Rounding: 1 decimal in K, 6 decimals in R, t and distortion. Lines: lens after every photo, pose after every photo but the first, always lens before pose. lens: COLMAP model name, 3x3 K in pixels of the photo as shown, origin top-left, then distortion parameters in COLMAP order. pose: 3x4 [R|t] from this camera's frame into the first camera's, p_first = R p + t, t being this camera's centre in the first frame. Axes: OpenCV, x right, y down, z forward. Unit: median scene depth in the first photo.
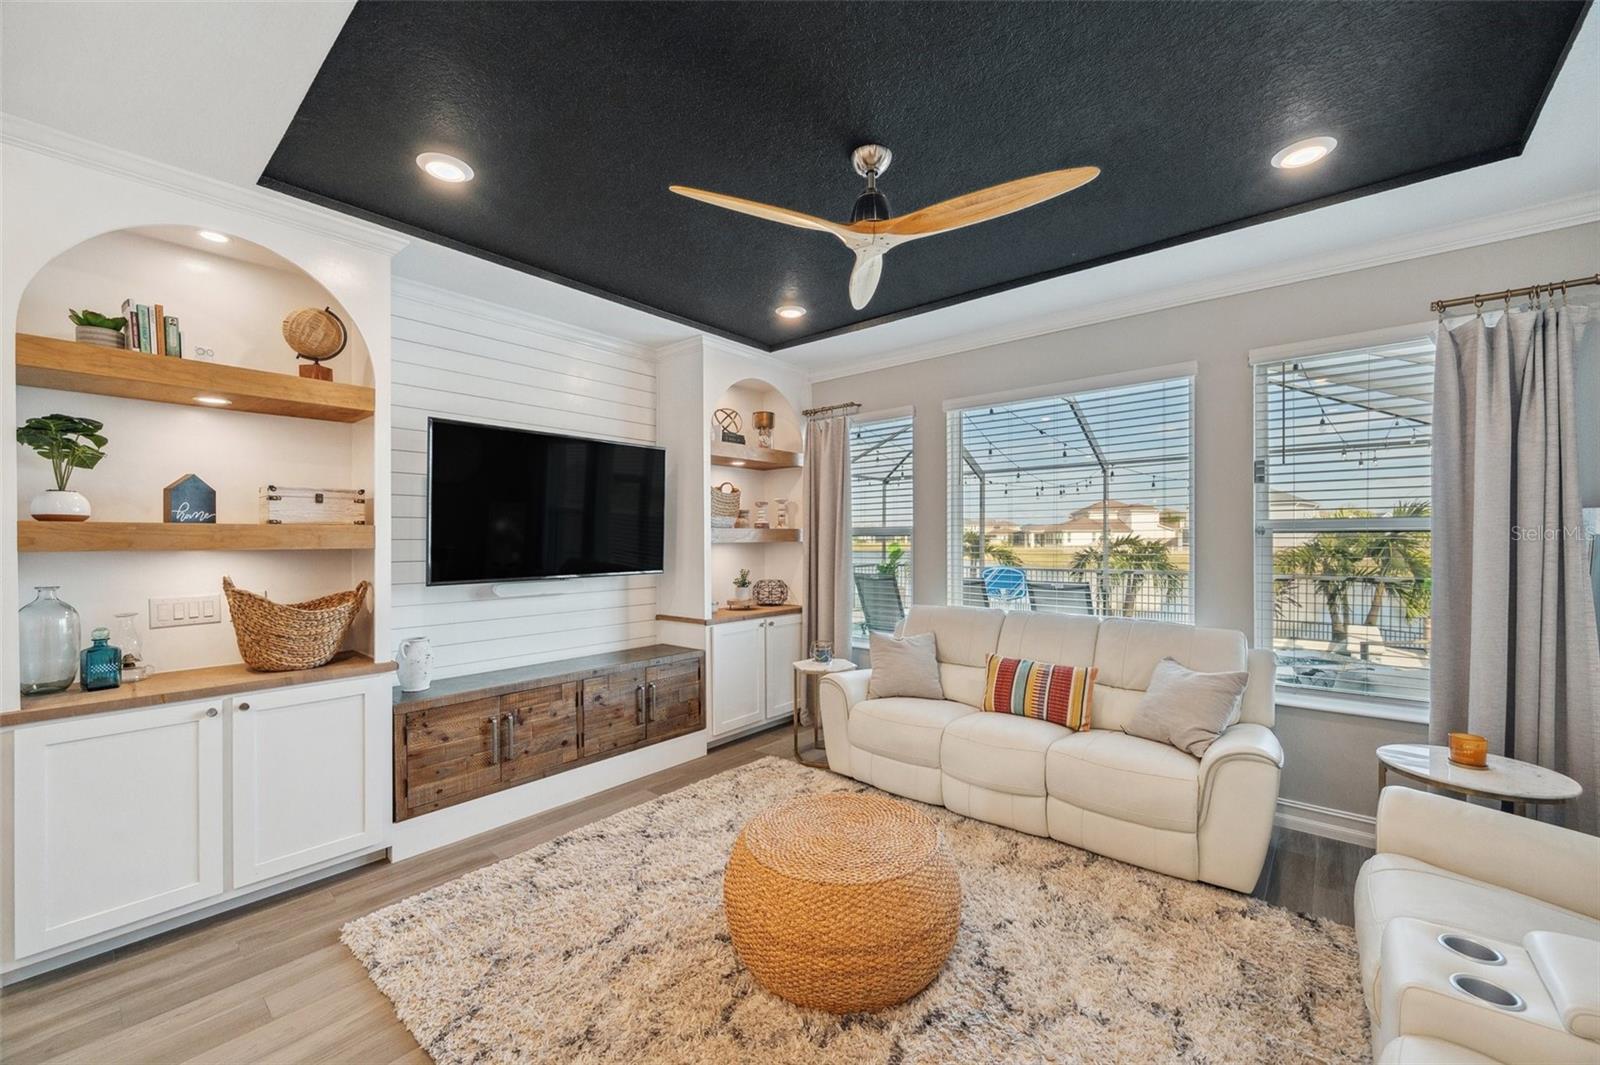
lens RADIAL K [[632.4, 0, 803.0], [0, 632.4, 540.3], [0, 0, 1]] dist [0.000491, 0.000030]
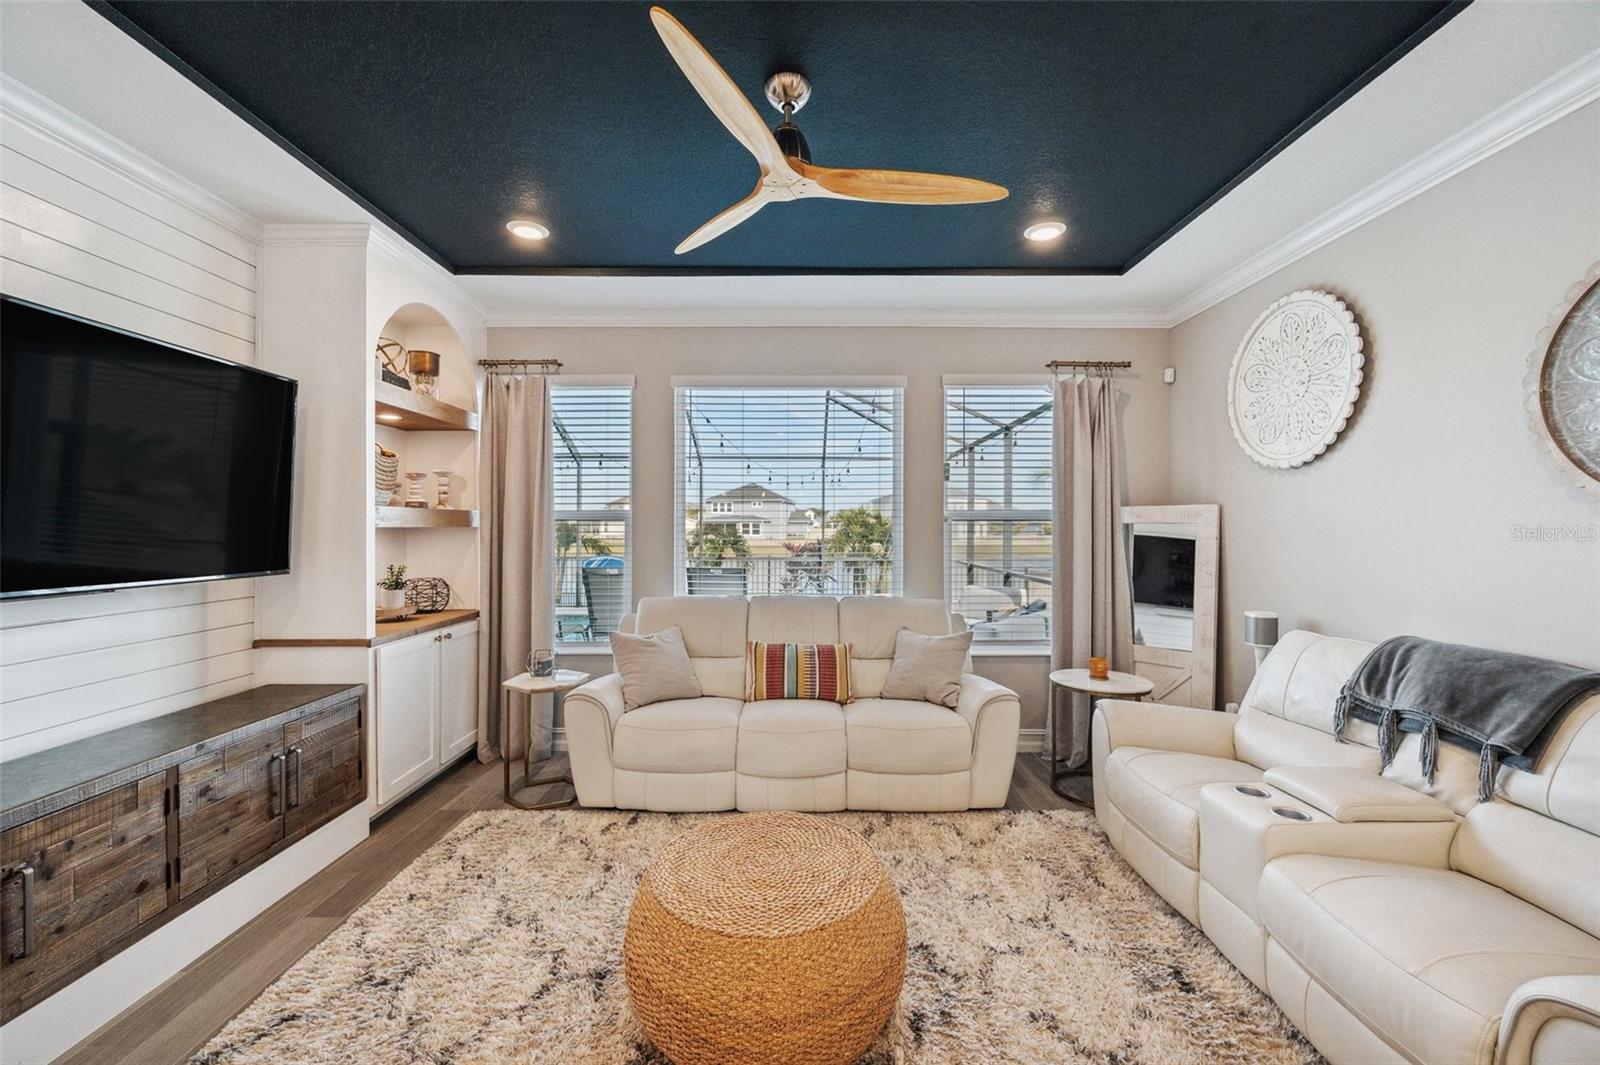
lens RADIAL K [[642.4, 0, 796.8], [0, 642.4, 526.1], [0, 0, 1]] dist [-0.000770, -0.000176]
pose [[0.764974, 0.006633, 0.644027, -0.279674], [-0.002275, 0.999969, -0.007596, 0.008281], [-0.644057, 0.004345, 0.764965, 0.187694]]
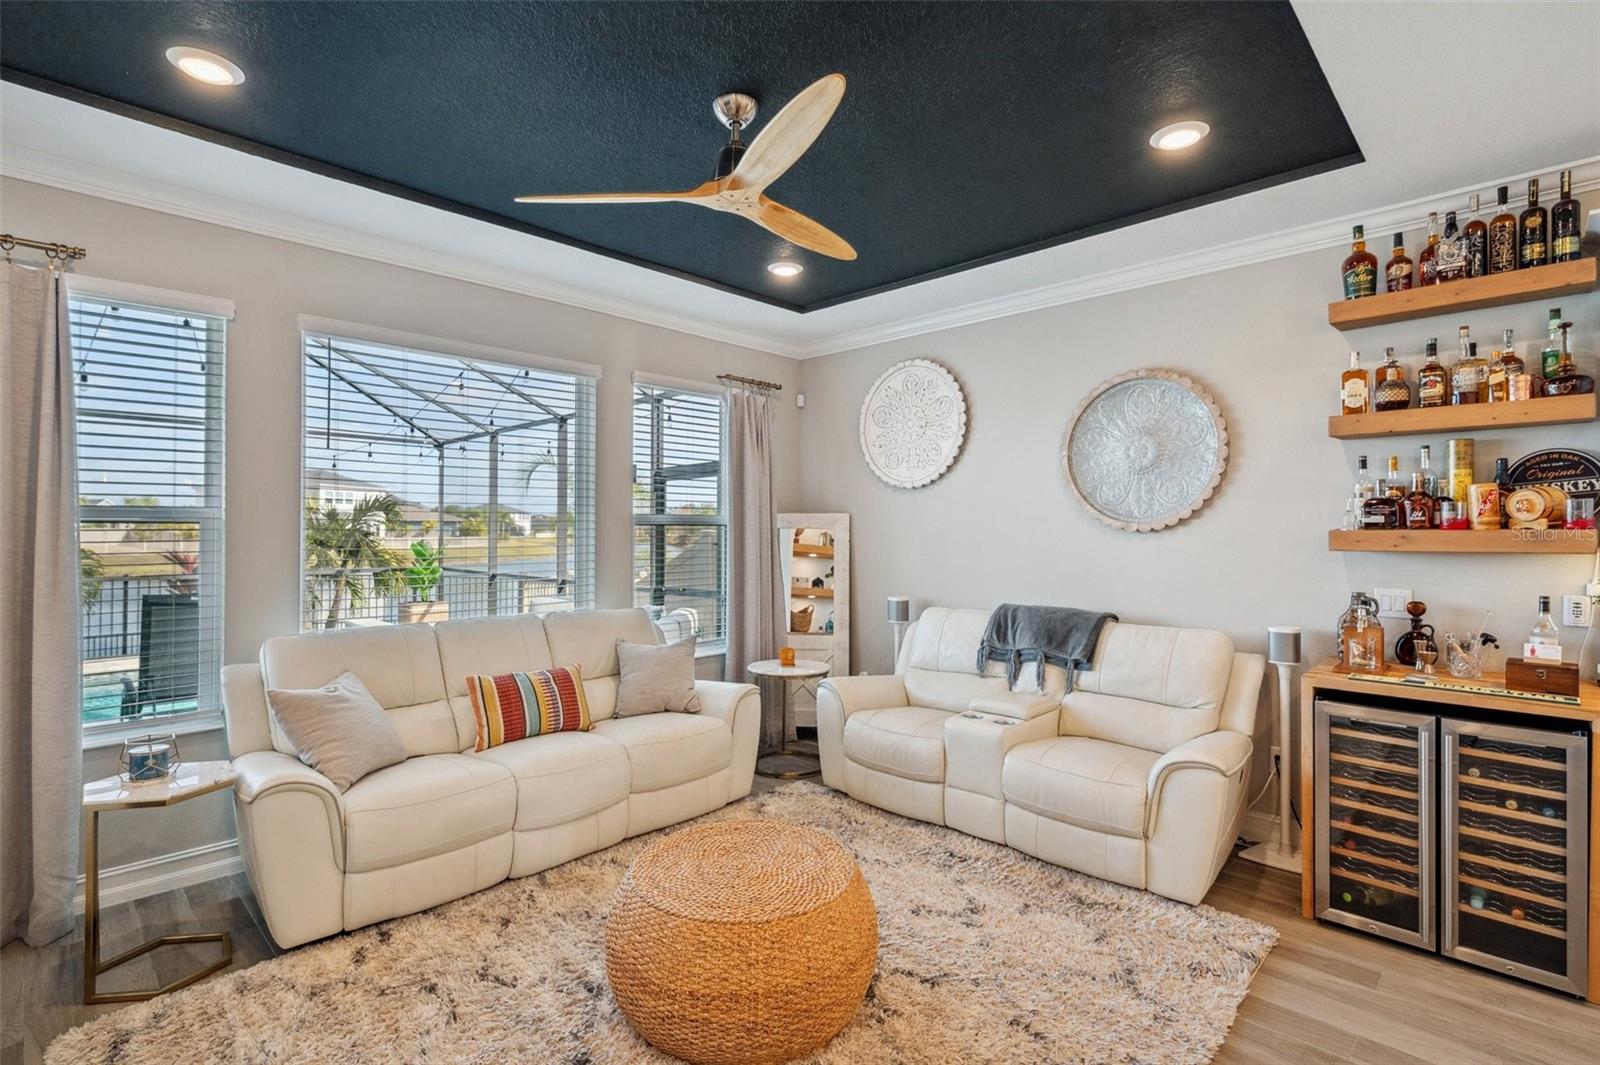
lens RADIAL K [[764.7, 0, 798.2], [0, 764.7, 524.7], [0, 0, 1]] dist [-0.000059, 0.000238]
pose [[0.070318, 0.010088, 0.997474, -0.592398], [0.000240, 0.999949, -0.010130, 0.002100], [-0.997525, 0.000952, 0.070312, 0.509981]]
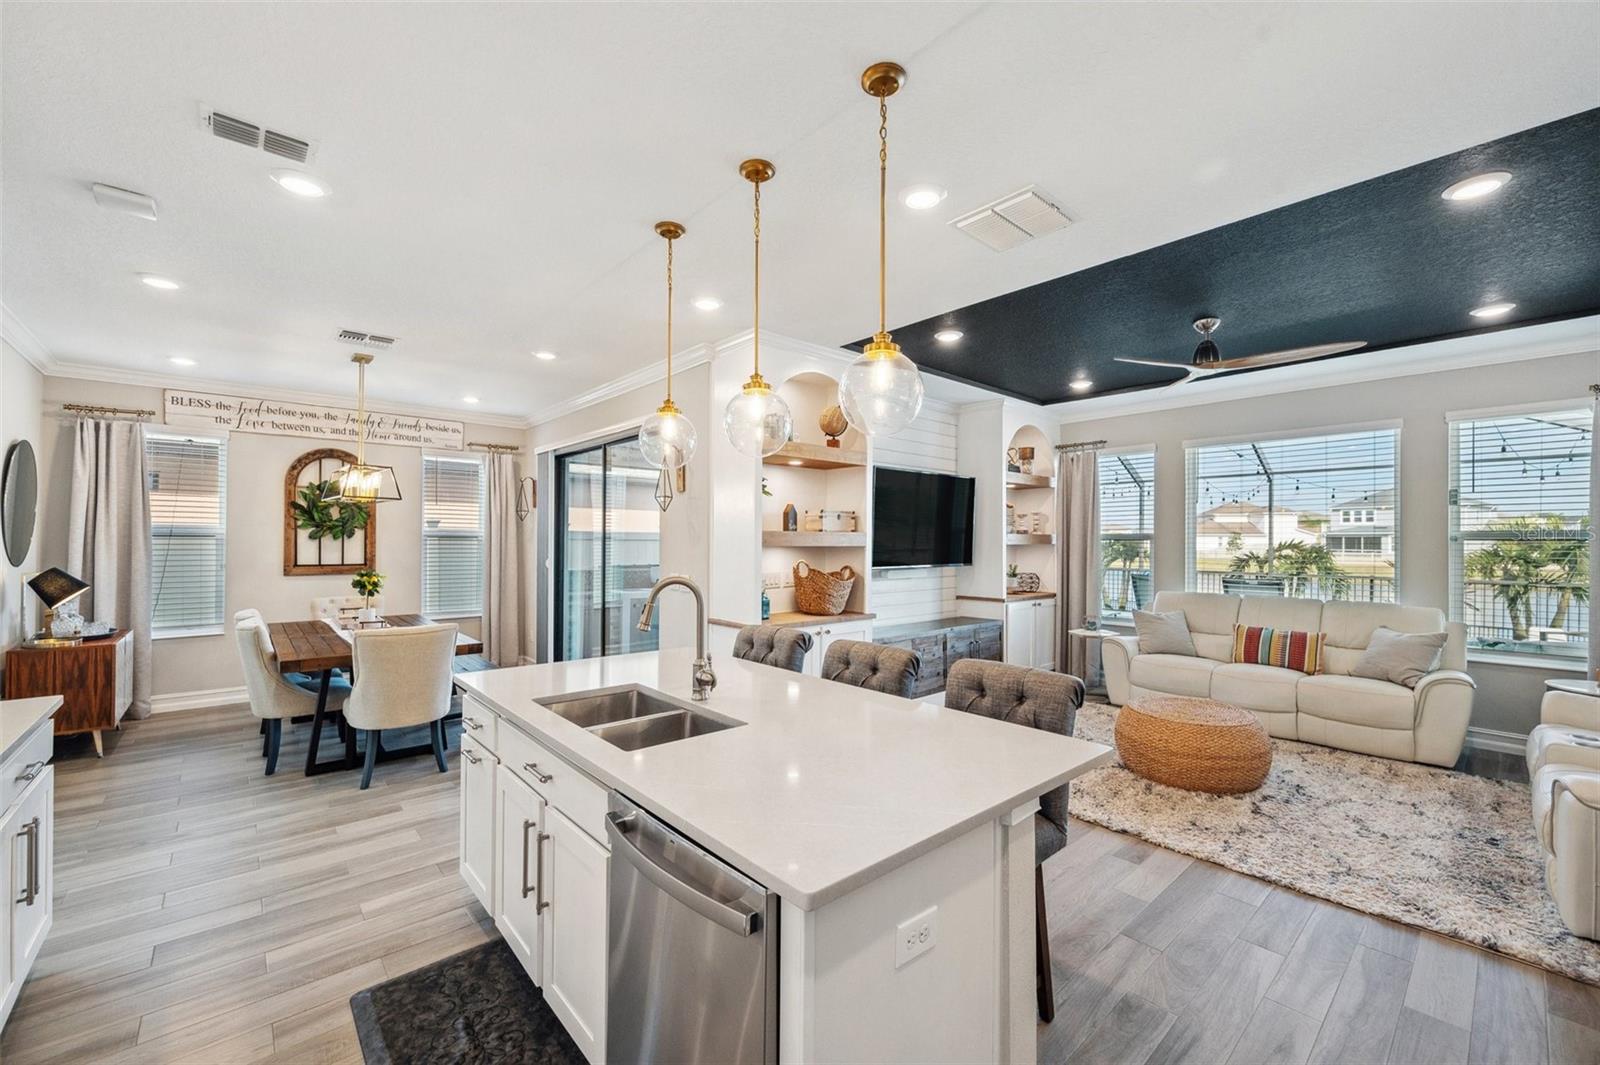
lens RADIAL K [[641.0, 0, 801.1], [0, 641.0, 538.8], [0, 0, 1]] dist [0.000774, 0.000446]
pose [[0.990039, 0.006396, -0.140646, -0.453170], [-0.007158, 0.999962, -0.004916, 0.001953], [0.140609, 0.005873, 0.990048, -0.545212]]
